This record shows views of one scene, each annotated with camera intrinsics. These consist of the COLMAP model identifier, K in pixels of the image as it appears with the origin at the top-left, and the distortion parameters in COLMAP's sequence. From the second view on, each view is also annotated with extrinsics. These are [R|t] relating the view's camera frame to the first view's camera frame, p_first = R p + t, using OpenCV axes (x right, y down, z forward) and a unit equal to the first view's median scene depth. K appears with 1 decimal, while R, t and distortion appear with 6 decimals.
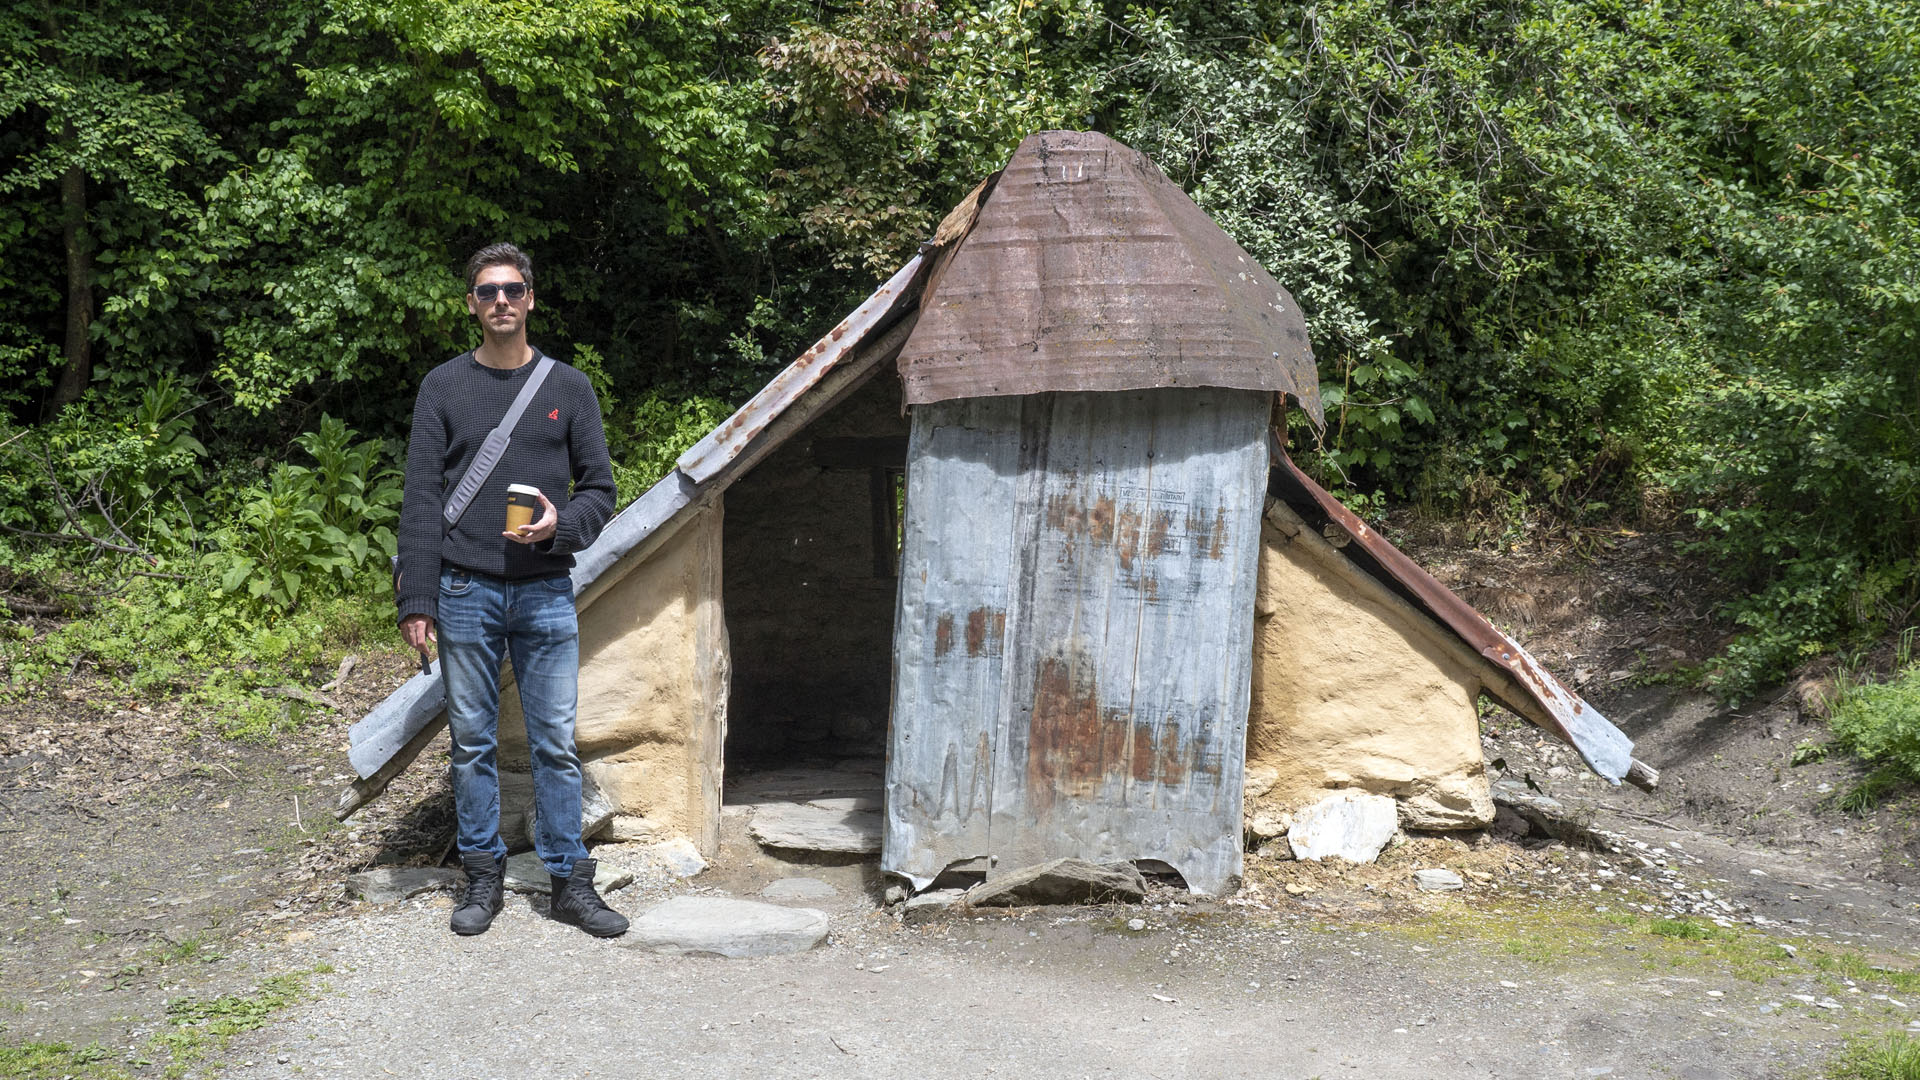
lens RADIAL K [[2699.6, 0, 960.0], [0, 2699.6, 540.0], [0, 0, 1]] dist [-0.022051, 0.019369]
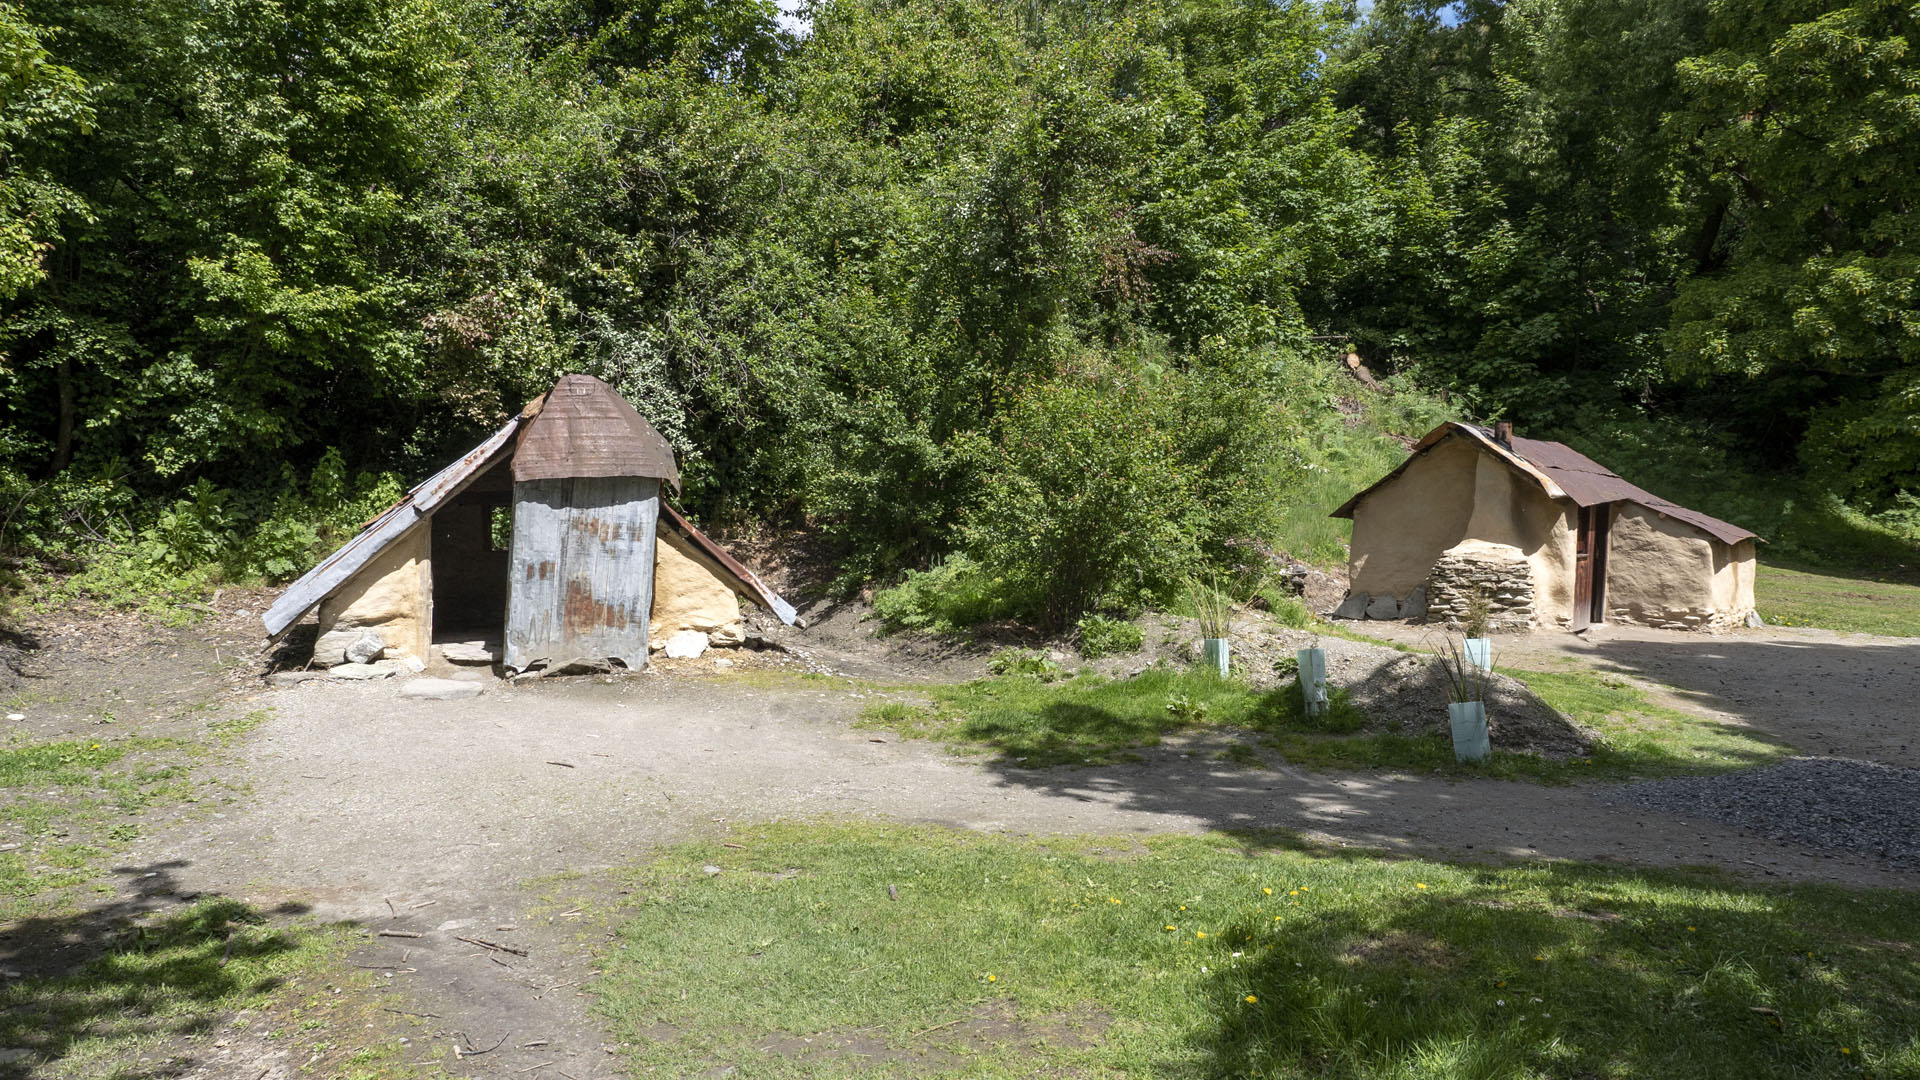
lens RADIAL K [[1467.9, 0, 960.0], [0, 1467.9, 540.0], [0, 0, 1]] dist [-0.001617, -0.001374]
pose [[0.942789, -0.001477, 0.333385, -0.061506], [0.001387, 0.999999, 0.000509, 0.003741], [-0.333386, -0.000017, 0.942790, -0.319375]]
